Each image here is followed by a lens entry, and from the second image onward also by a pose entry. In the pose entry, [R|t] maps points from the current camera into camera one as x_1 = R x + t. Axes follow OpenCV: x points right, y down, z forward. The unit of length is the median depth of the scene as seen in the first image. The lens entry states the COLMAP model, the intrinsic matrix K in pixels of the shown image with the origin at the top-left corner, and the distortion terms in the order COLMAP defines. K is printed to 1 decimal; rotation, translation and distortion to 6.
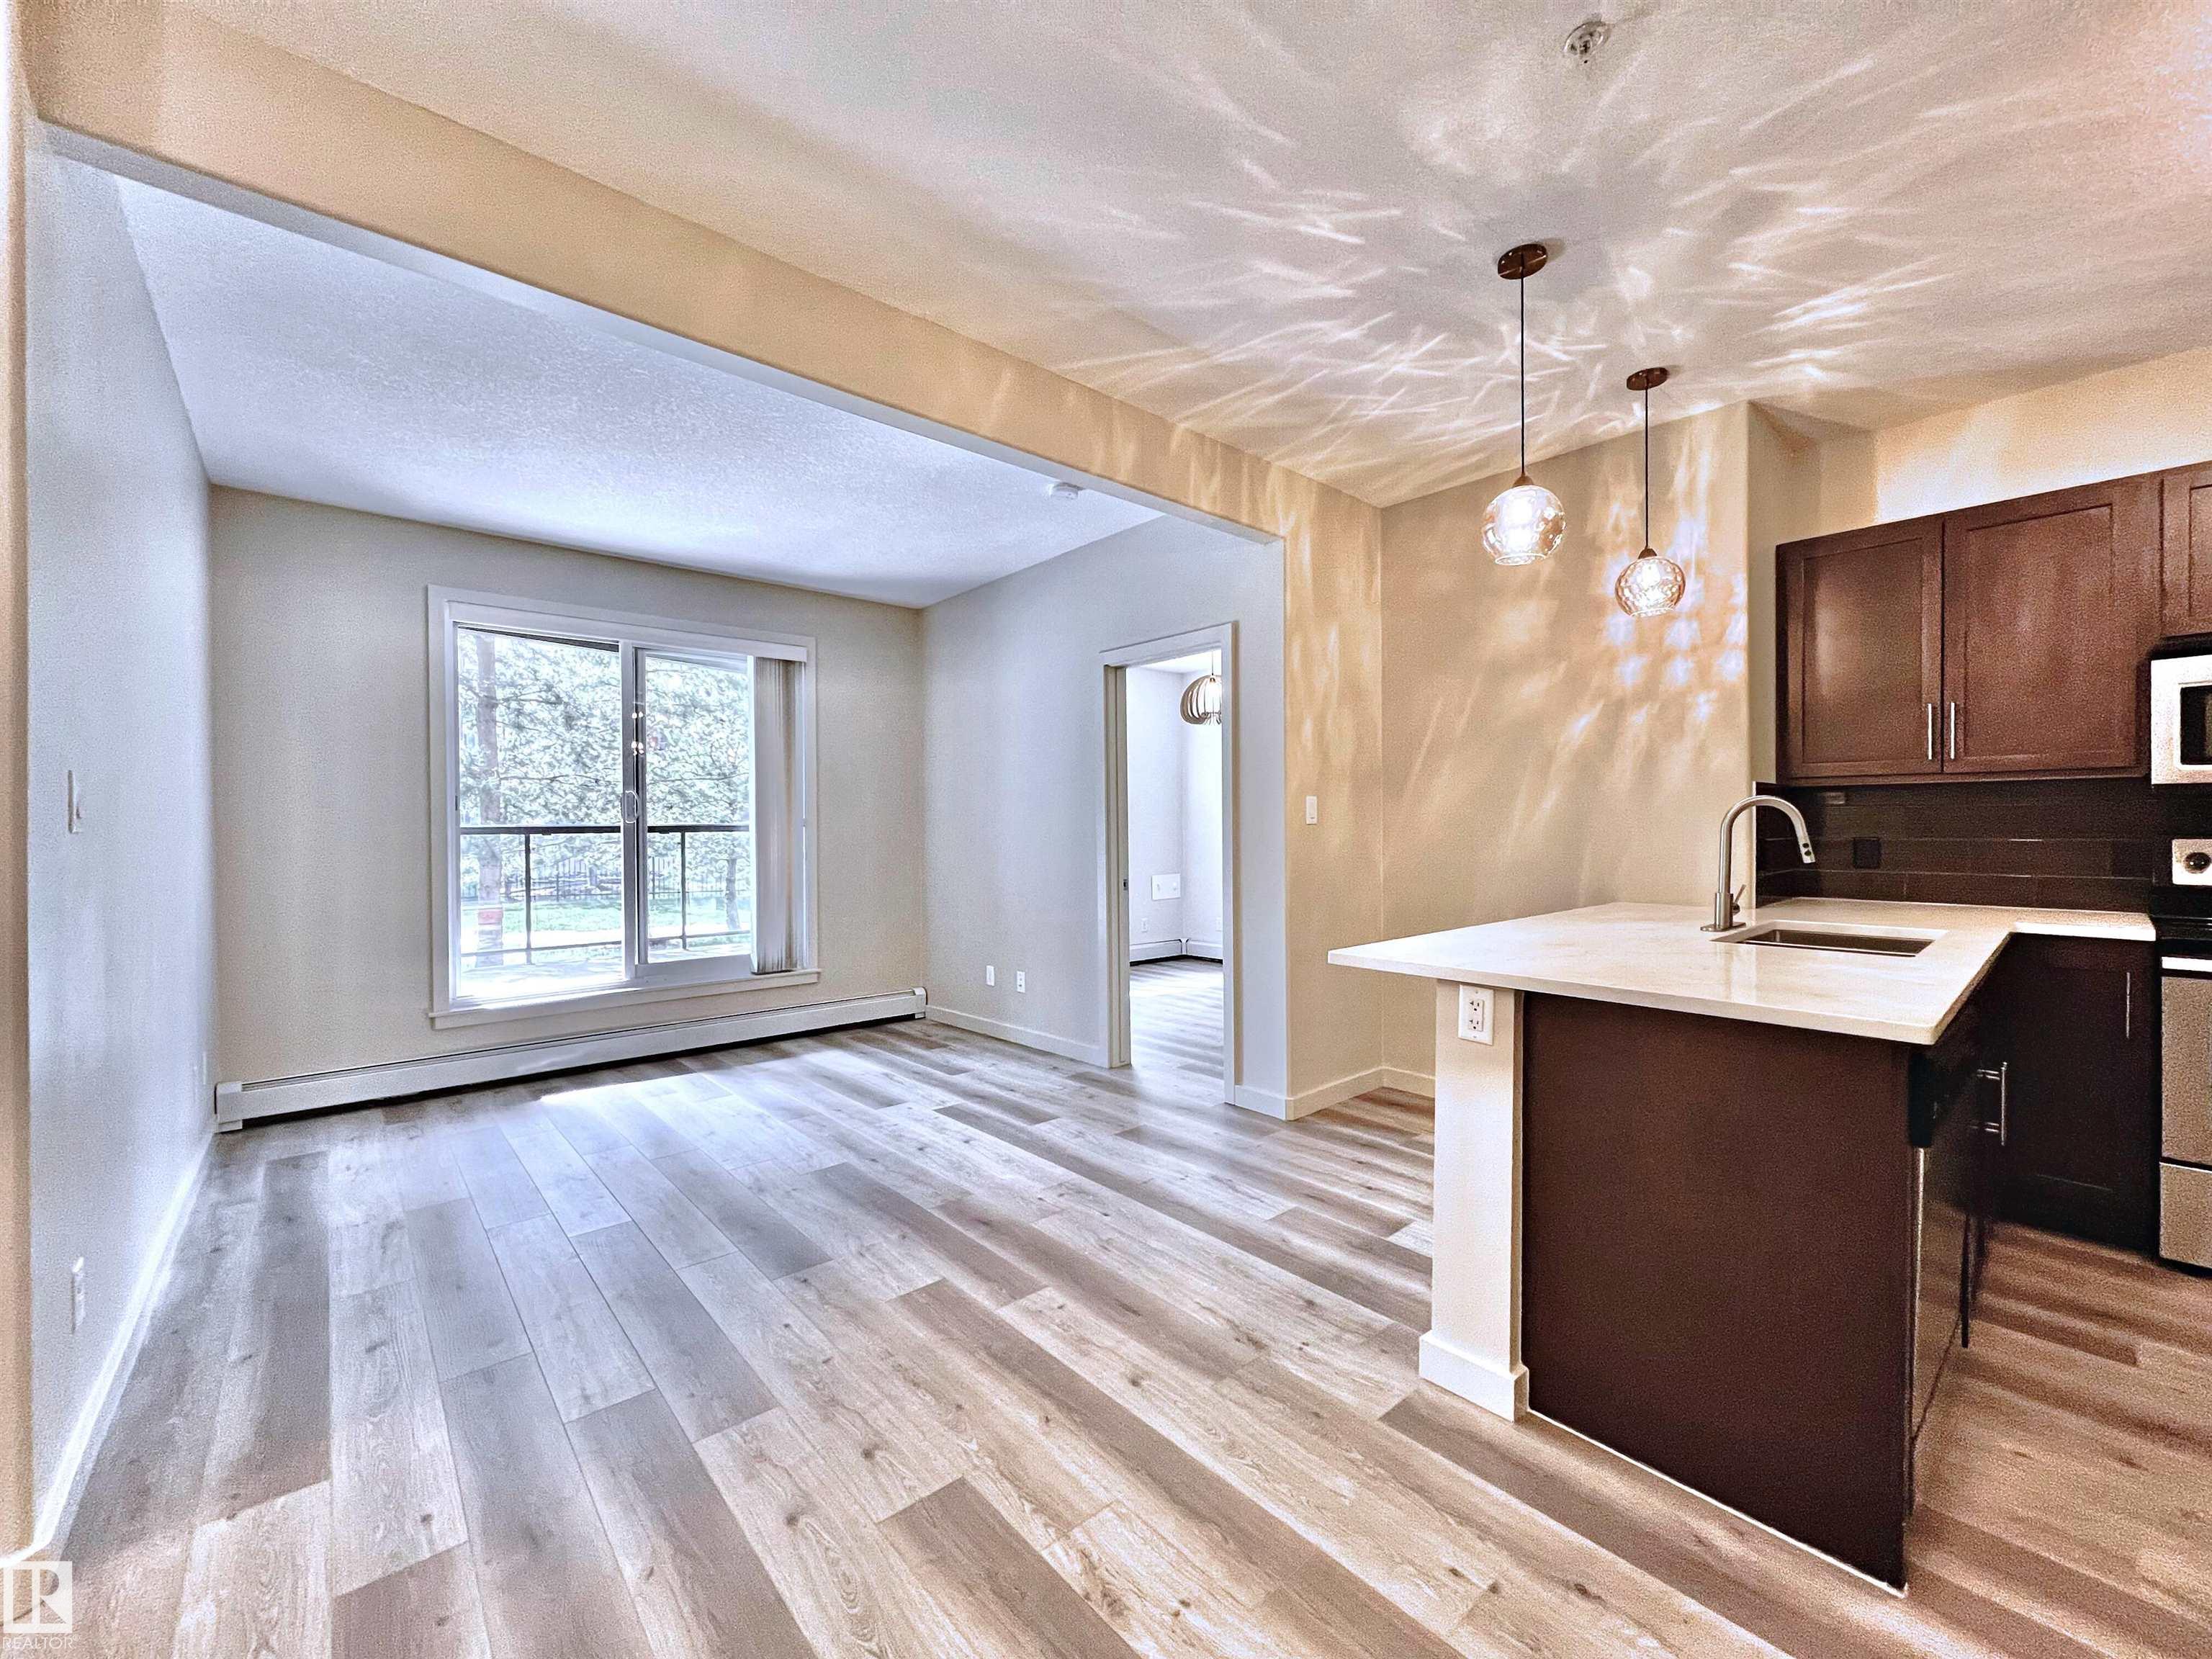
lens RADIAL K [[887.5, 0, 1102.5], [0, 887.5, 835.1], [0, 0, 1]] dist [-0.005286, 0.001137]
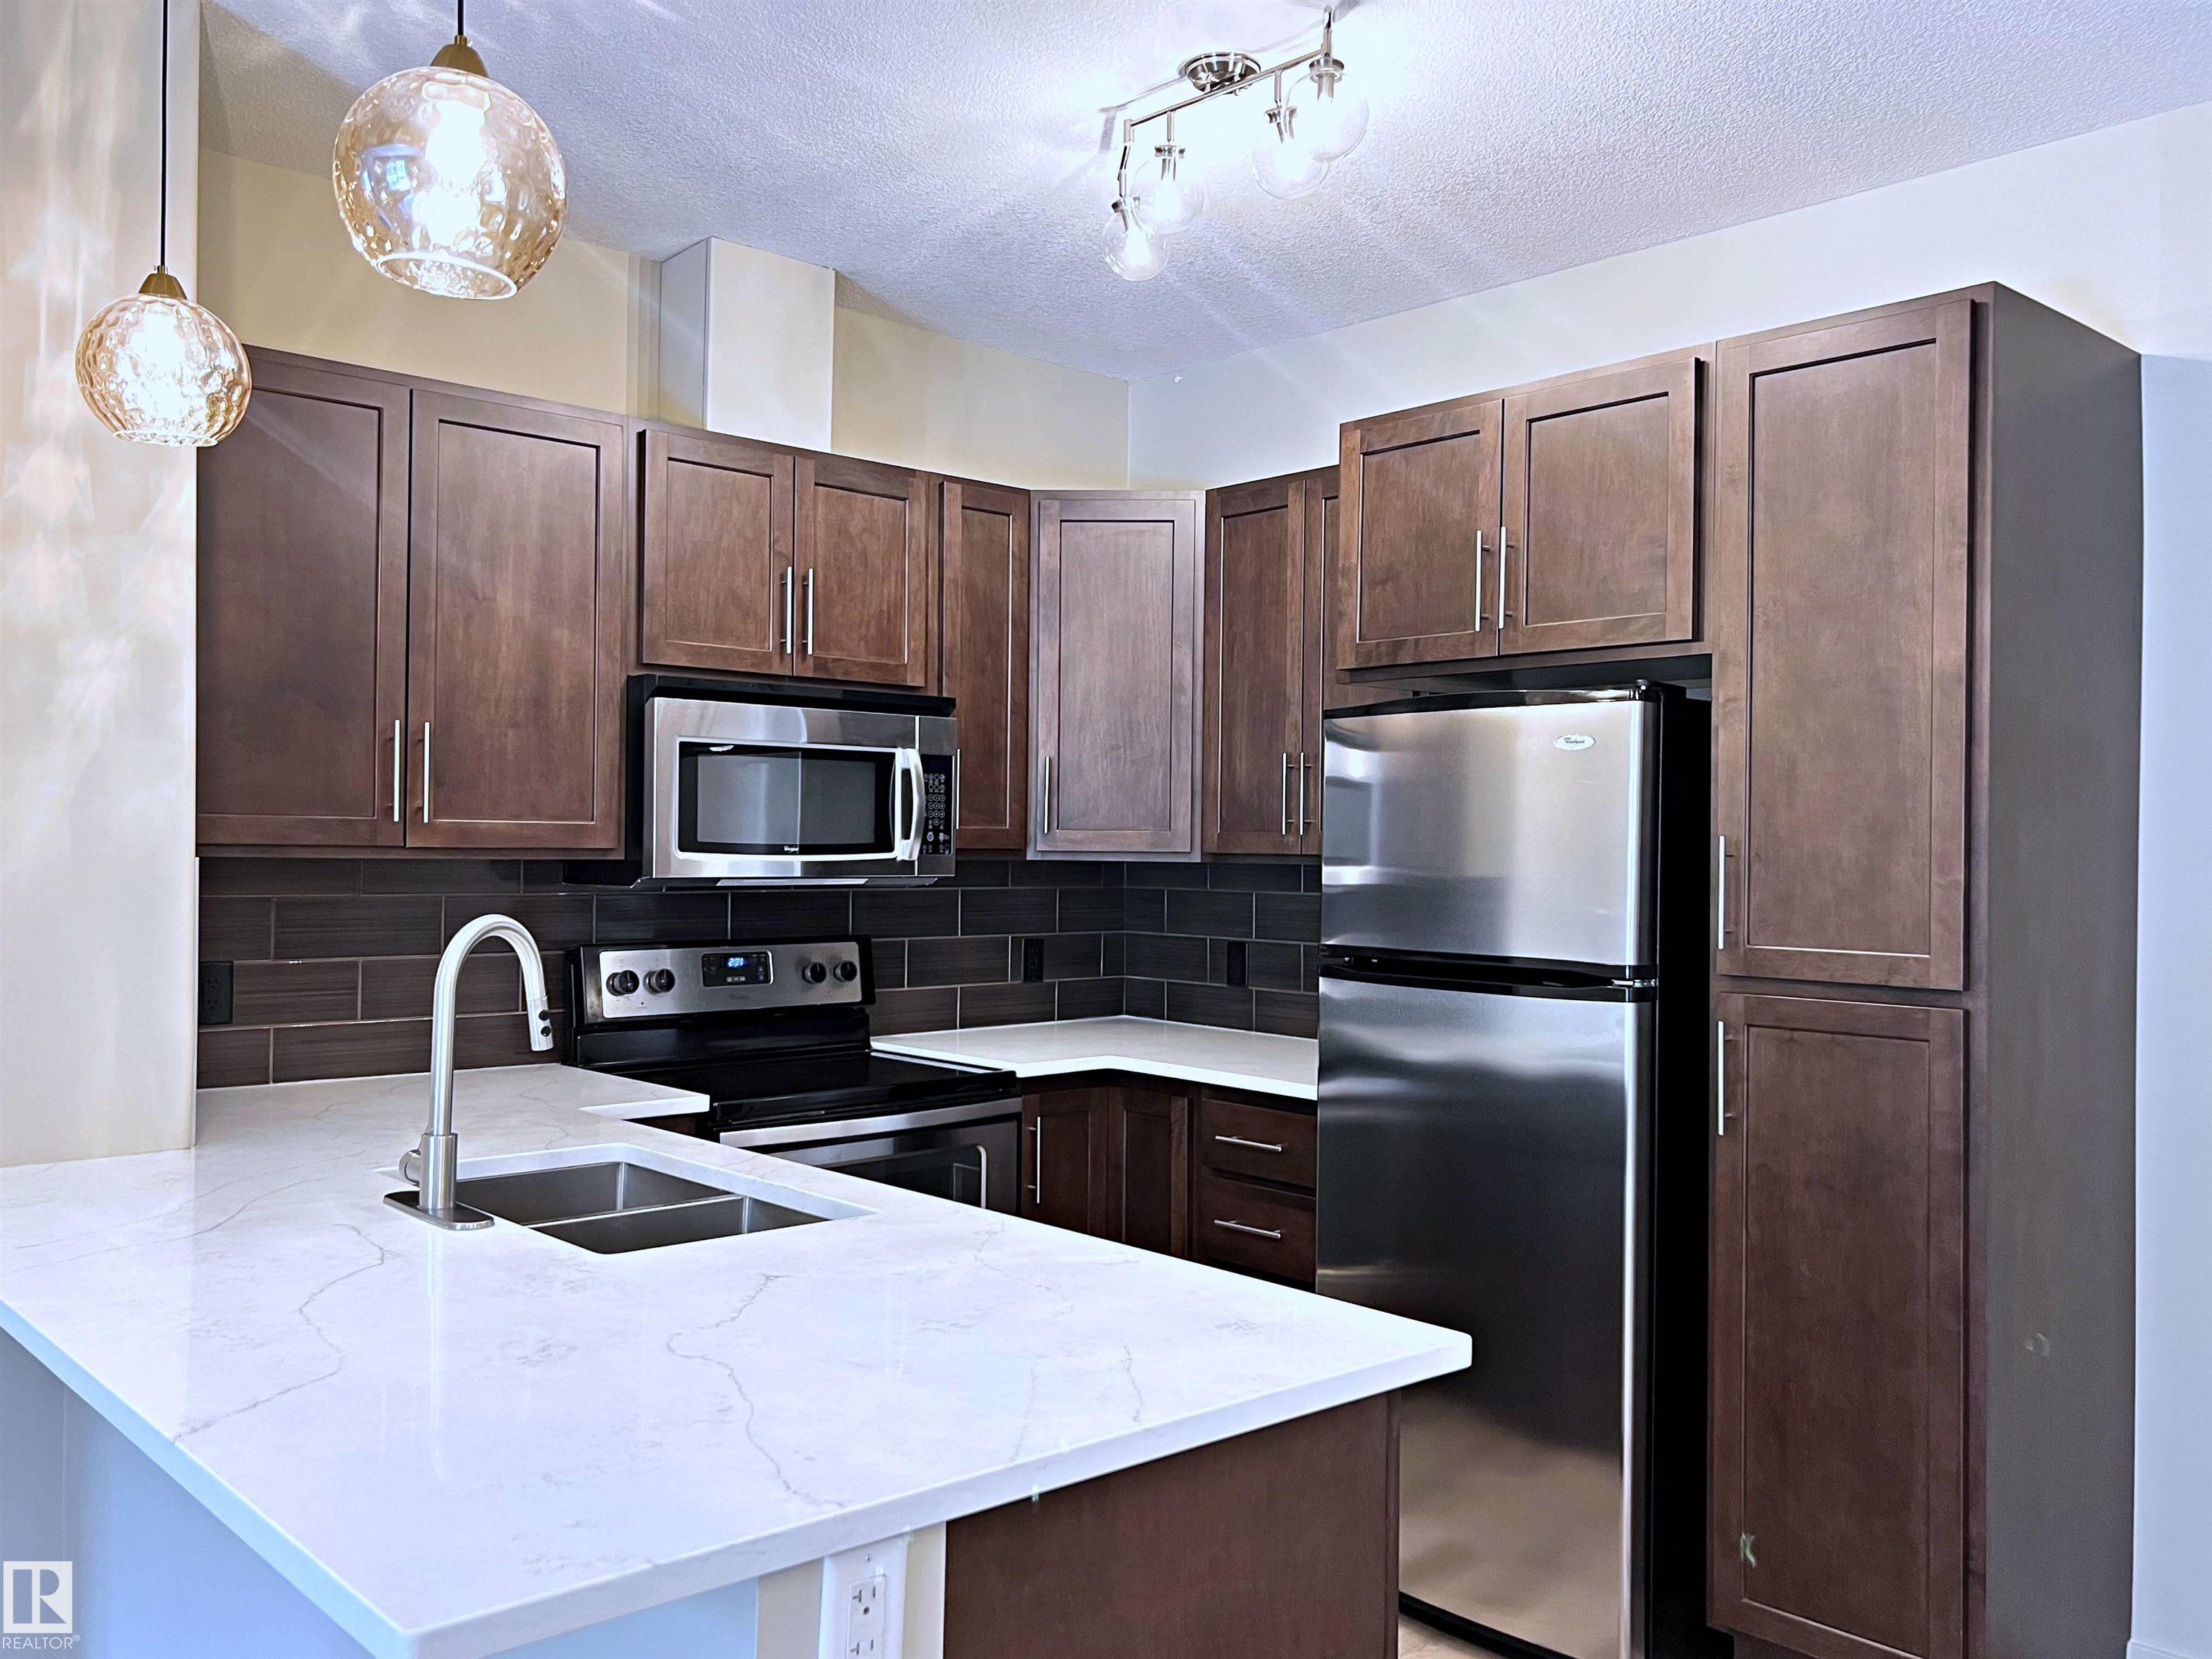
lens RADIAL K [[1816.7, 0, 1108.8], [0, 1816.7, 837.3], [0, 0, 1]] dist [0.028516, -0.036802]
pose [[-0.014081, 0.010611, 0.999845, -0.198277], [-0.002042, 0.999941, -0.010641, -0.067333], [-0.999899, -0.002192, -0.014059, 0.600337]]
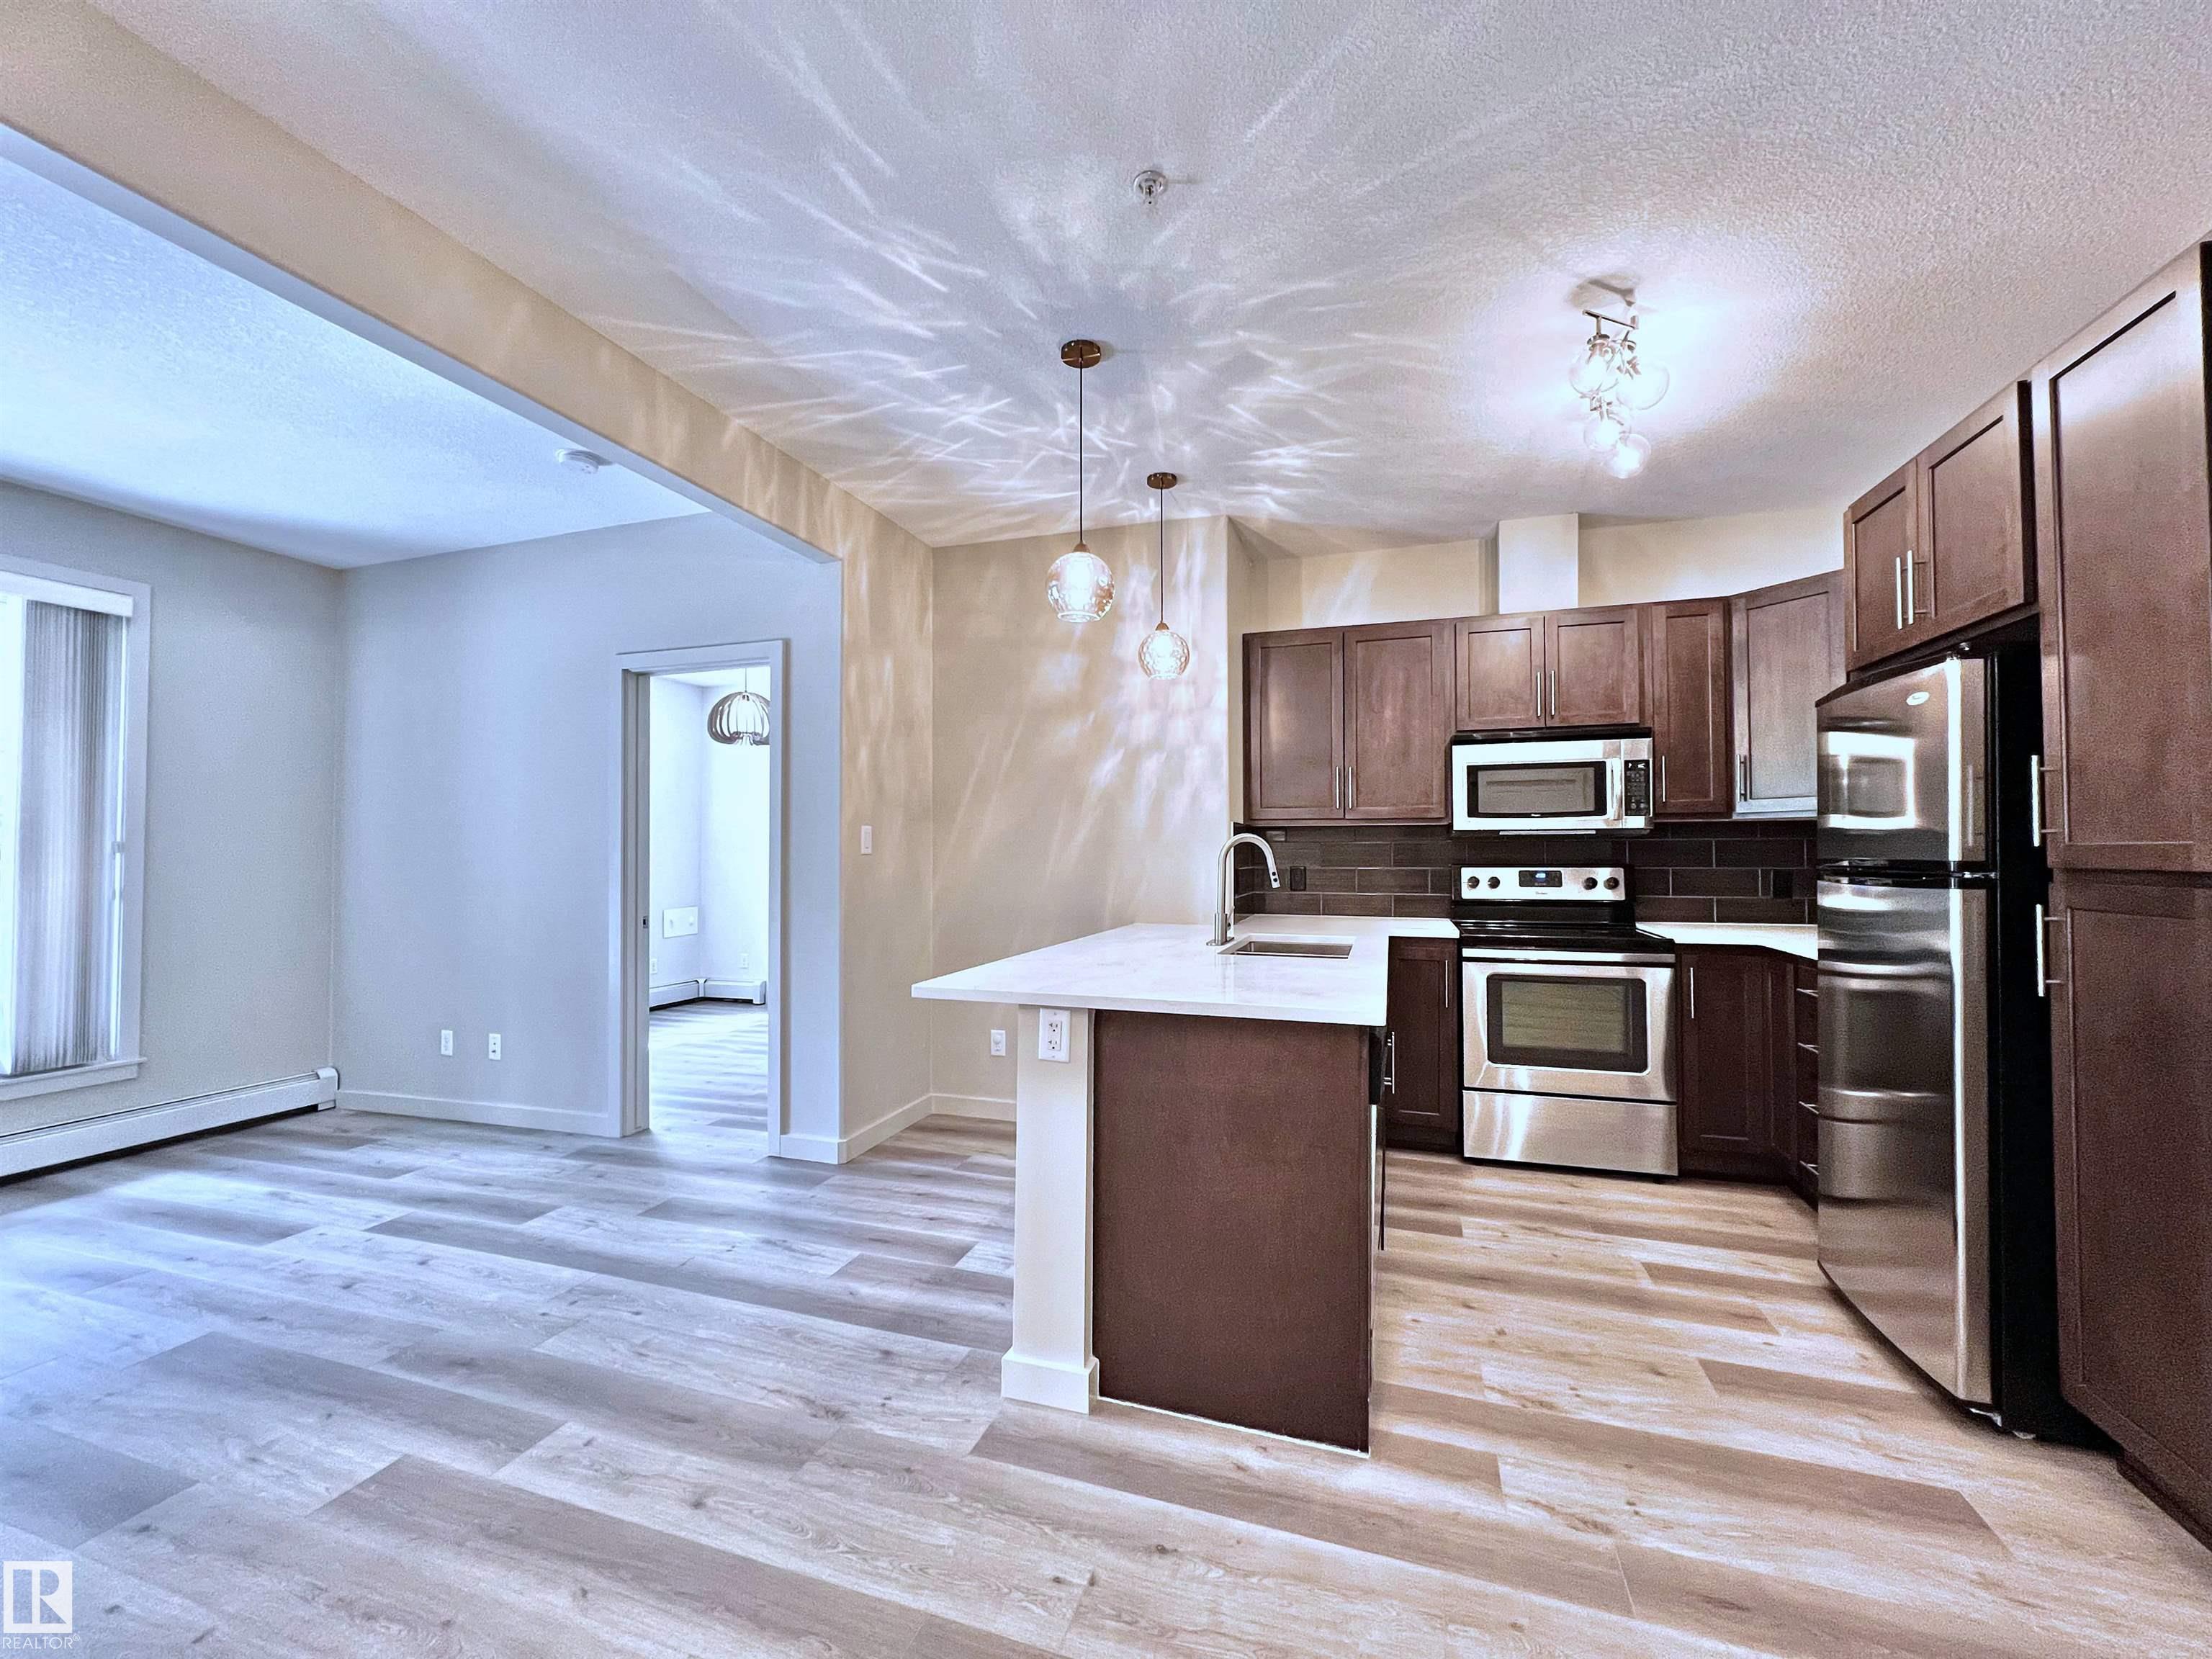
lens RADIAL K [[887.5, 0, 1103.9], [0, 887.5, 835.4], [0, 0, 1]] dist [-0.005286, 0.001137]
pose [[0.860279, 0.015174, 0.509599, -0.051268], [0.000620, 0.999525, -0.030809, -0.003722], [-0.509824, 0.026820, 0.859861, 0.030544]]
